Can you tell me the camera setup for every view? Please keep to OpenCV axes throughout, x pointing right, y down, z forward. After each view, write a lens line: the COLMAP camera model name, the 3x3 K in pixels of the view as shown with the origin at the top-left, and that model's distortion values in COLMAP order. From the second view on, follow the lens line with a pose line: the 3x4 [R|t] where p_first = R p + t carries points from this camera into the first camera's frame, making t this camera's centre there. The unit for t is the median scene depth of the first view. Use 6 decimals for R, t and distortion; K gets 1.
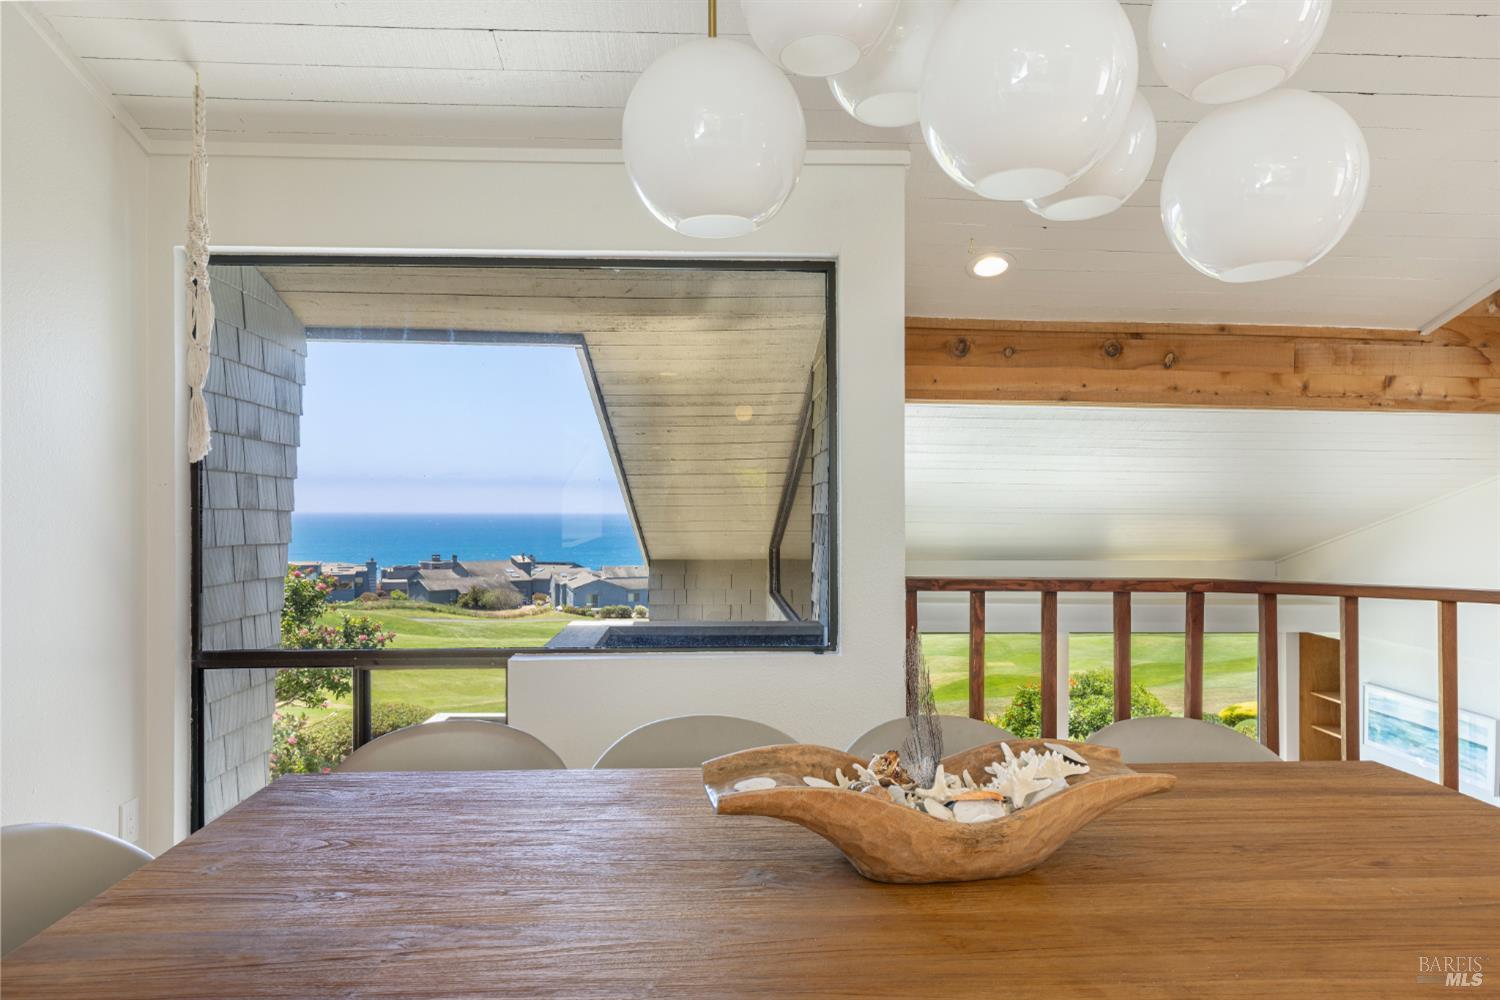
lens RADIAL K [[905.0, 0, 750.1], [0, 905.0, 500.4], [0, 0, 1]] dist [-0.002847, 0.002607]
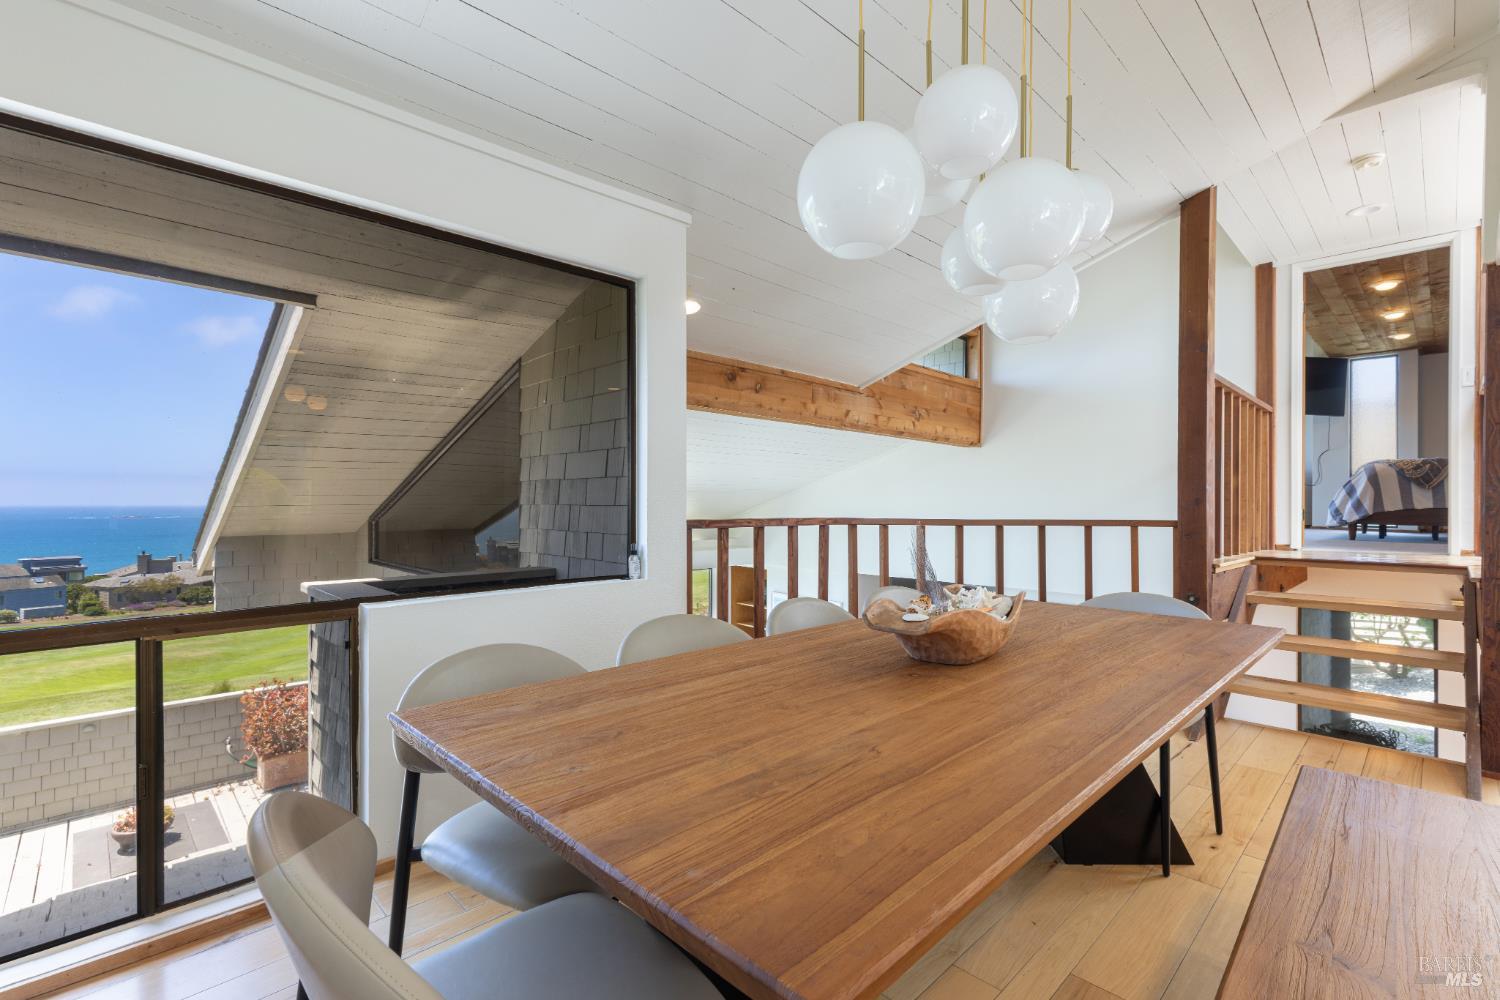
lens RADIAL K [[674.4, 0, 777.5], [0, 674.4, 502.4], [0, 0, 1]] dist [0.006143, -0.000639]
pose [[0.731695, -0.003543, 0.681623, -0.325200], [-0.004278, 0.999943, 0.009790, 0.035920], [-0.681618, -0.010080, 0.731638, 0.103562]]
